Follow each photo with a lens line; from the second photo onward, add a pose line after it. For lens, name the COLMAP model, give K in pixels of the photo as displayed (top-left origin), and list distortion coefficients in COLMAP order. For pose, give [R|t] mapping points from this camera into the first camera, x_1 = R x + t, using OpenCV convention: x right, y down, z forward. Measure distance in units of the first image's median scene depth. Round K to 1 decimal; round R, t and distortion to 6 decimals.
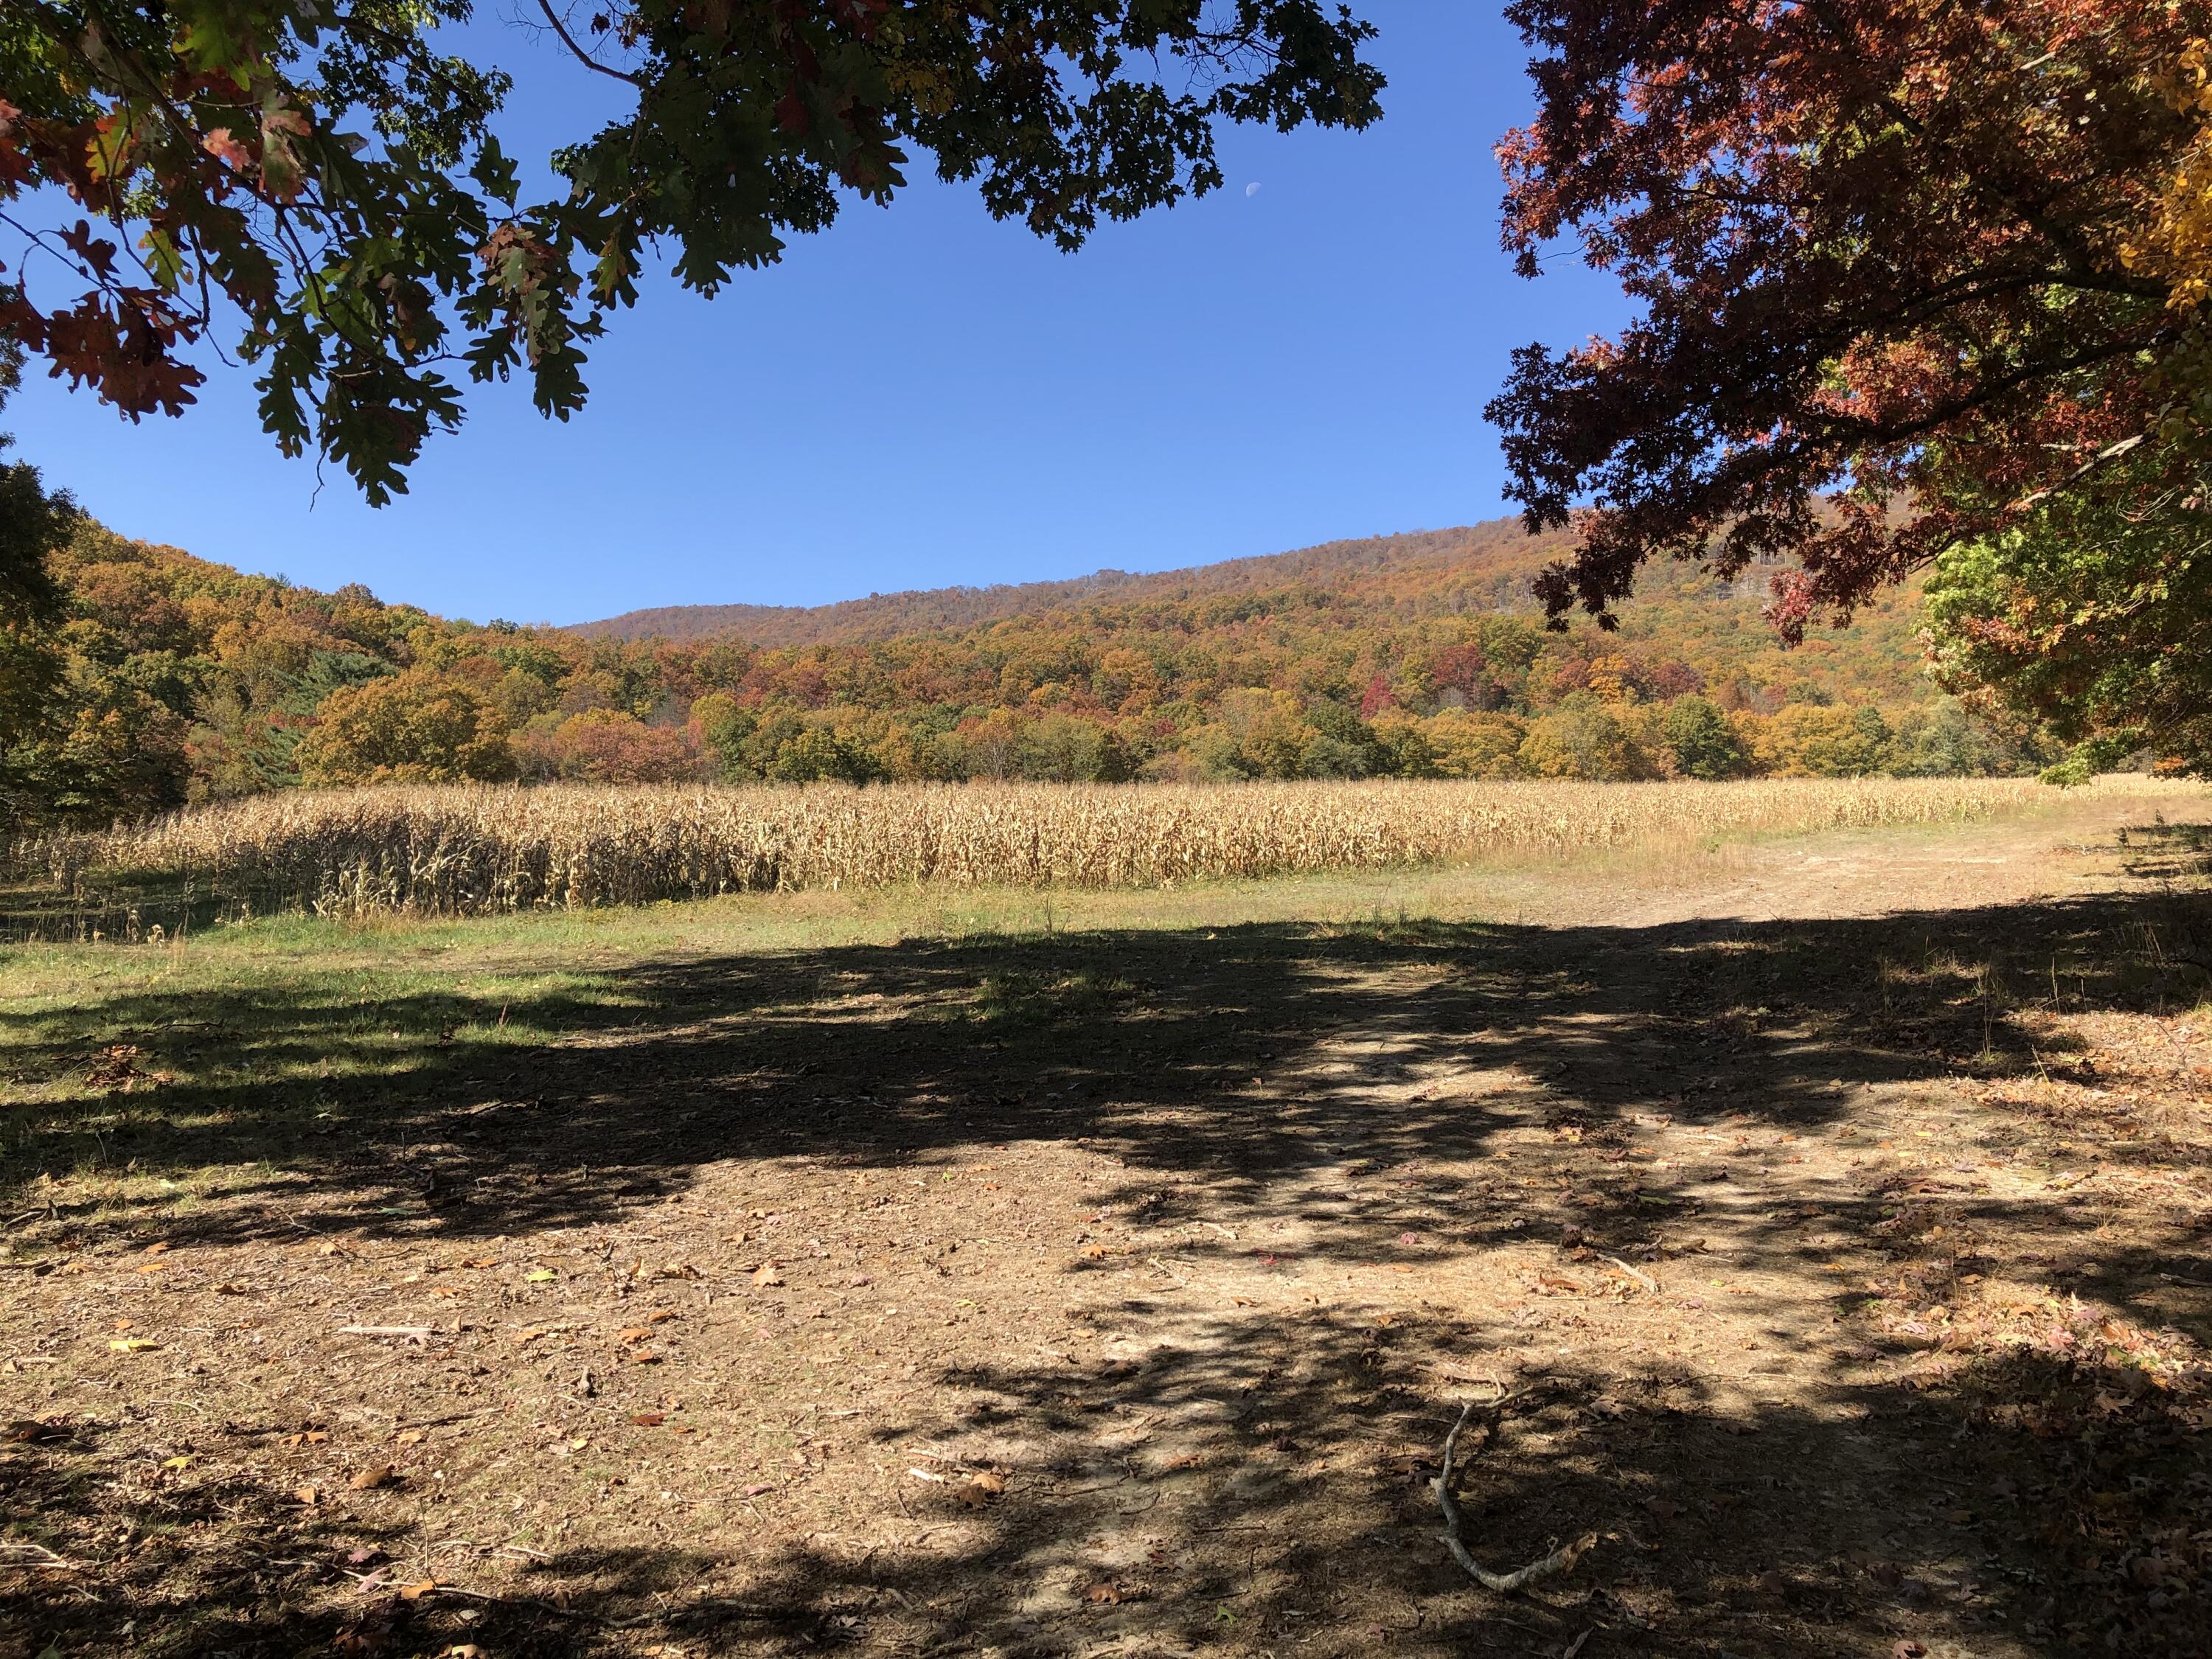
lens RADIAL K [[1774.4, 0, 1106.0], [0, 1774.4, 829.5], [0, 0, 1]] dist [0.076367, -0.100095]
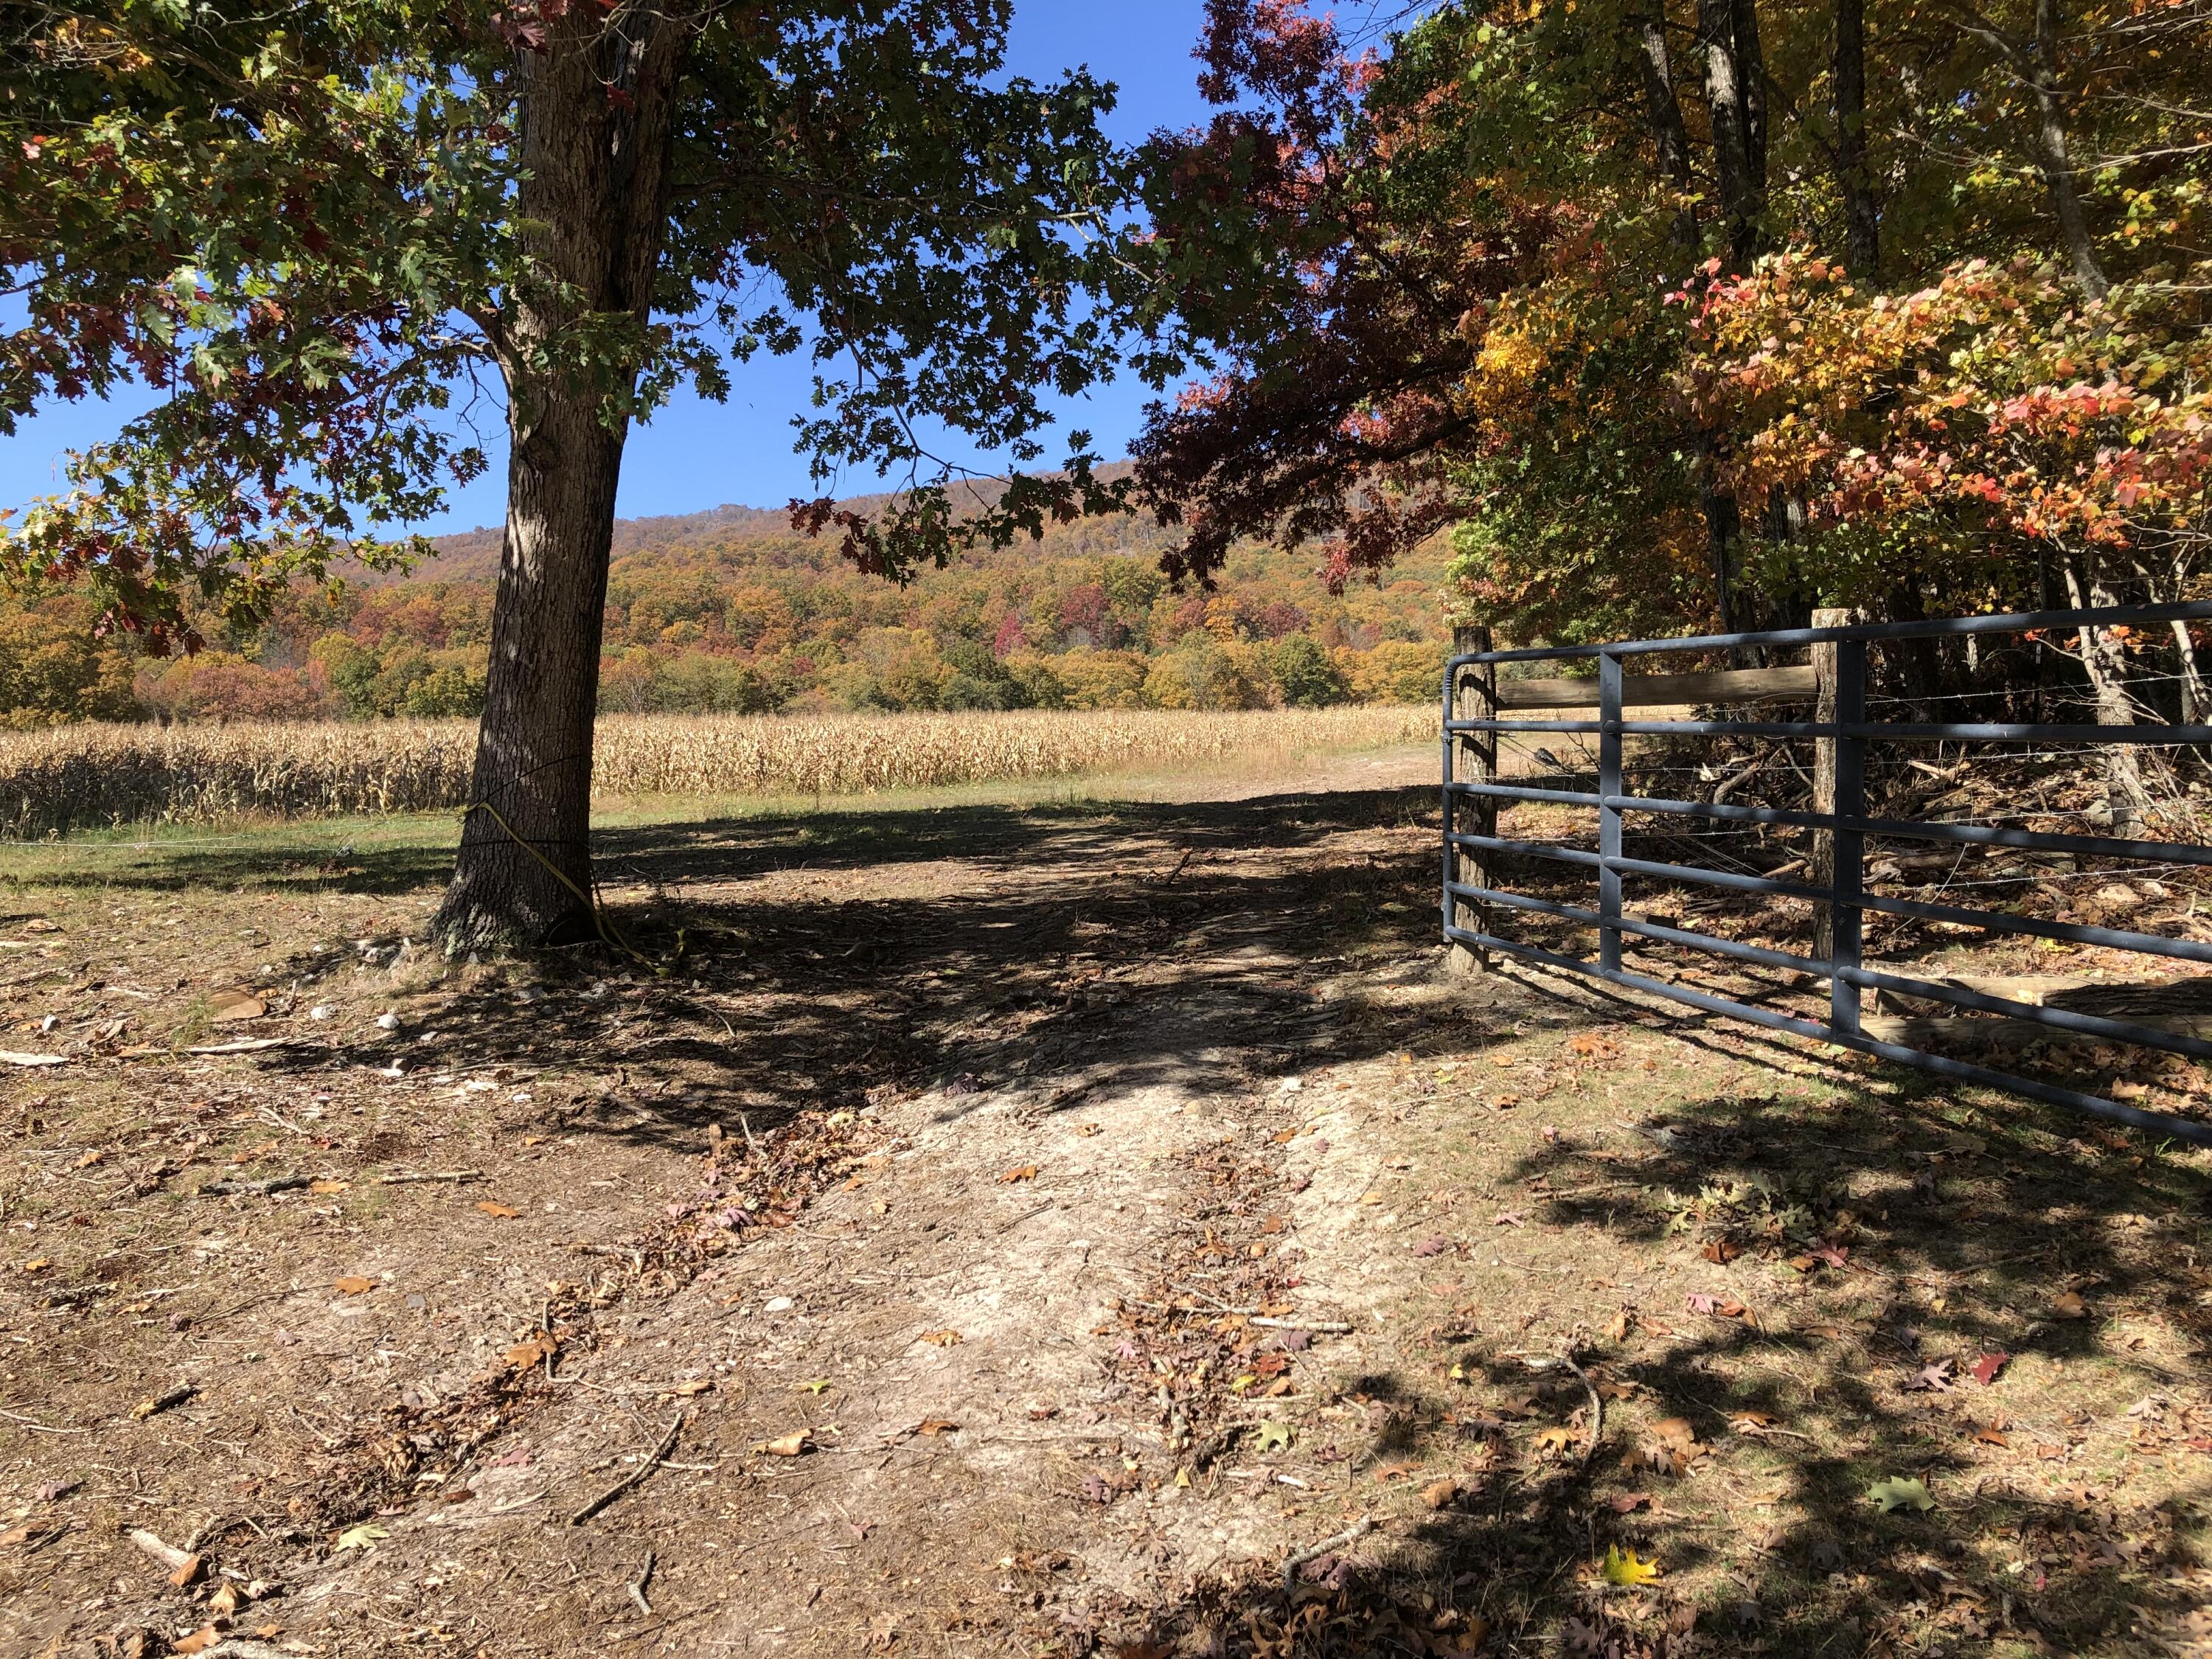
lens RADIAL K [[1813.5, 0, 1153.0], [0, 1813.5, 830.4], [0, 0, 1]] dist [0.164651, -0.350958]
pose [[0.972626, -0.029331, 0.230519, -0.028463], [0.021908, 0.999158, 0.034696, 0.008086], [-0.231343, -0.028696, 0.972449, -0.110984]]
